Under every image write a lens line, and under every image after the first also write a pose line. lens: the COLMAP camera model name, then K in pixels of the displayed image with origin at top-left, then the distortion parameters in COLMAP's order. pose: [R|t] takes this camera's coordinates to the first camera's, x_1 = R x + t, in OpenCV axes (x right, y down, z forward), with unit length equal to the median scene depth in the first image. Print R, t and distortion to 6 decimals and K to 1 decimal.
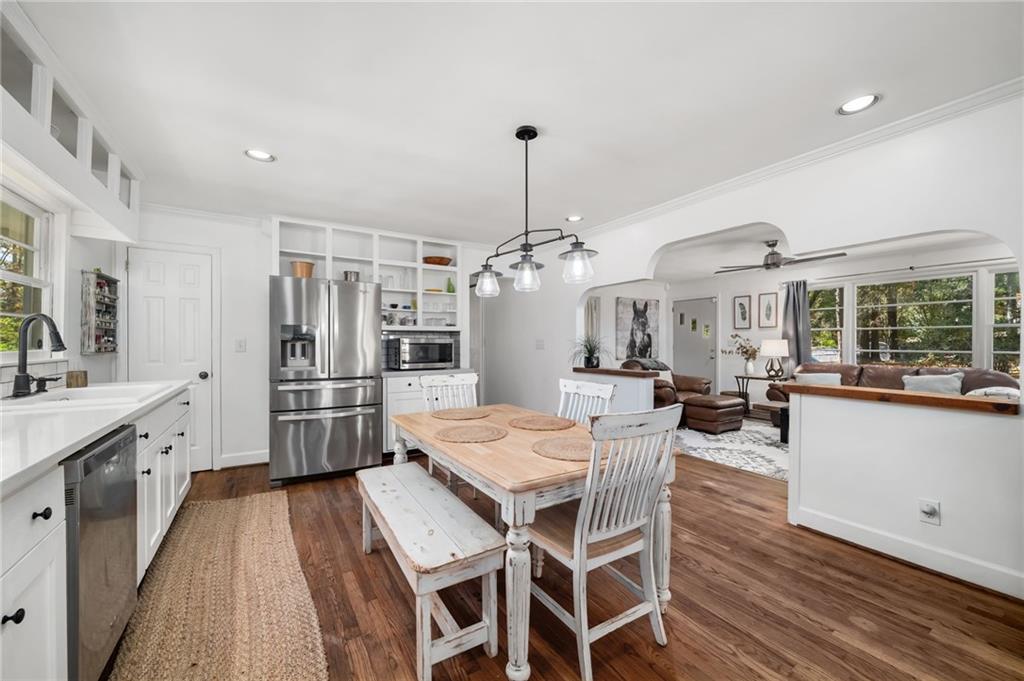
lens RADIAL K [[403.5, 0, 502.2], [0, 403.5, 338.8], [0, 0, 1]] dist [-0.001567, -0.000197]
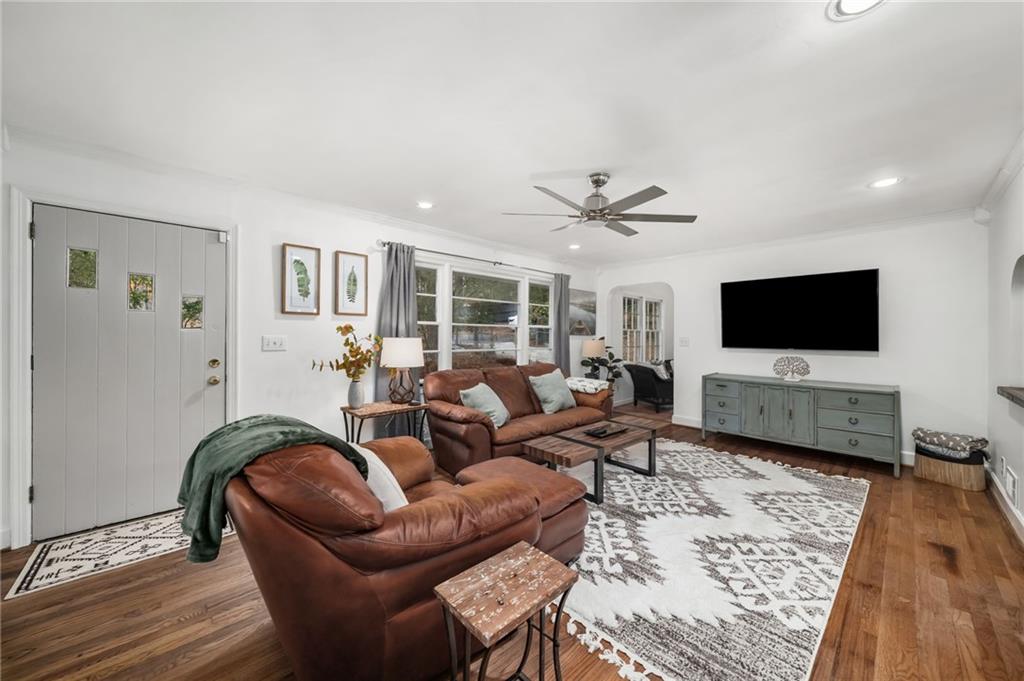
lens RADIAL K [[370.6, 0, 513.5], [0, 370.6, 334.3], [0, 0, 1]] dist [-0.002999, -0.000183]
pose [[-0.217532, 0.002288, 0.976050, 0.183505], [-0.011392, 0.999923, -0.004883, -0.002856], [-0.975987, -0.012182, -0.217490, 1.435354]]
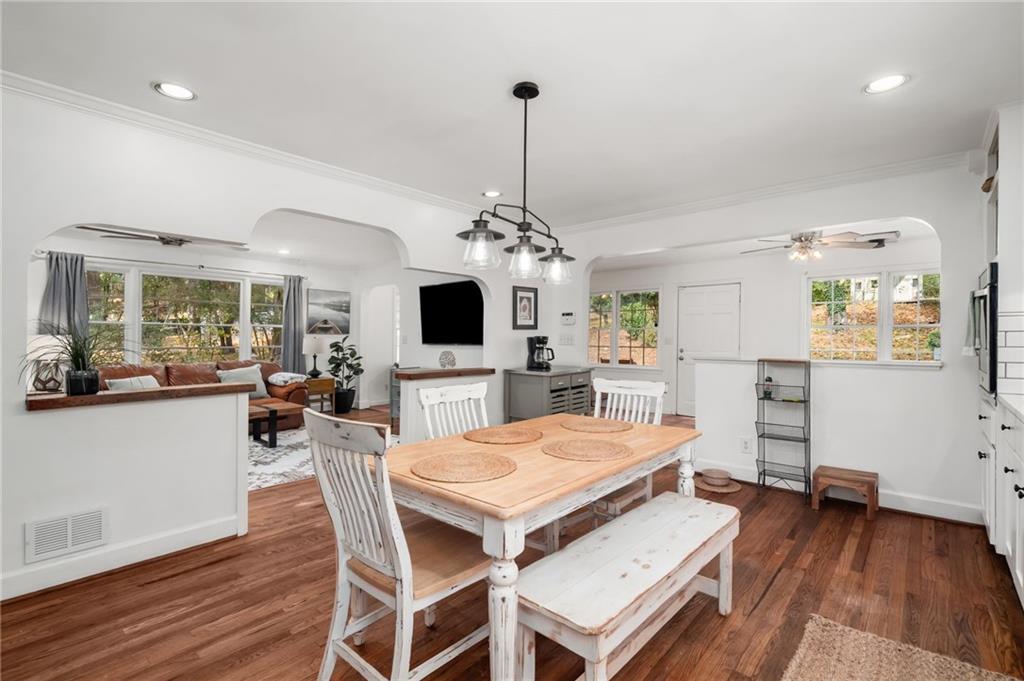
lens RADIAL K [[469.7, 0, 535.5], [0, 469.7, 327.3], [0, 0, 1]] dist [-0.011900, 0.000419]
pose [[-0.334825, 0.022437, 0.942013, -0.492284], [-0.007406, 0.999623, -0.026442, 0.006379], [-0.942251, -0.015830, -0.334533, 0.735165]]
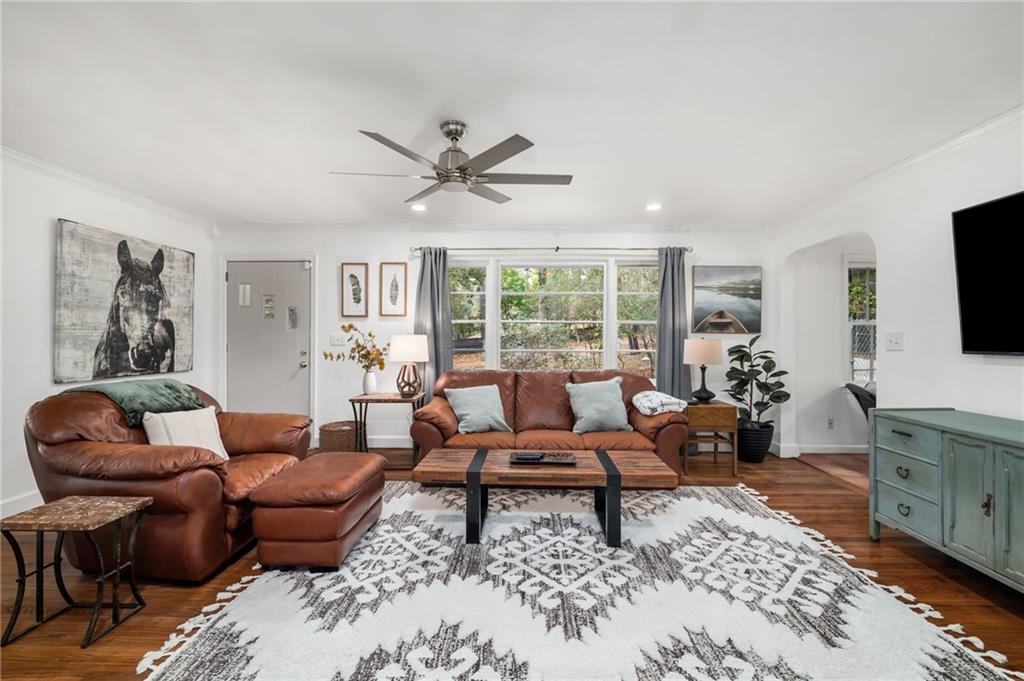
lens RADIAL K [[403.5, 0, 517.6], [0, 403.5, 339.8], [0, 0, 1]] dist [-0.001567, -0.000197]
pose [[0.530827, 0.005446, 0.847463, 0.354678], [-0.009567, 0.999954, -0.000433, 0.012456], [-0.847426, -0.007878, 0.530854, 0.789534]]
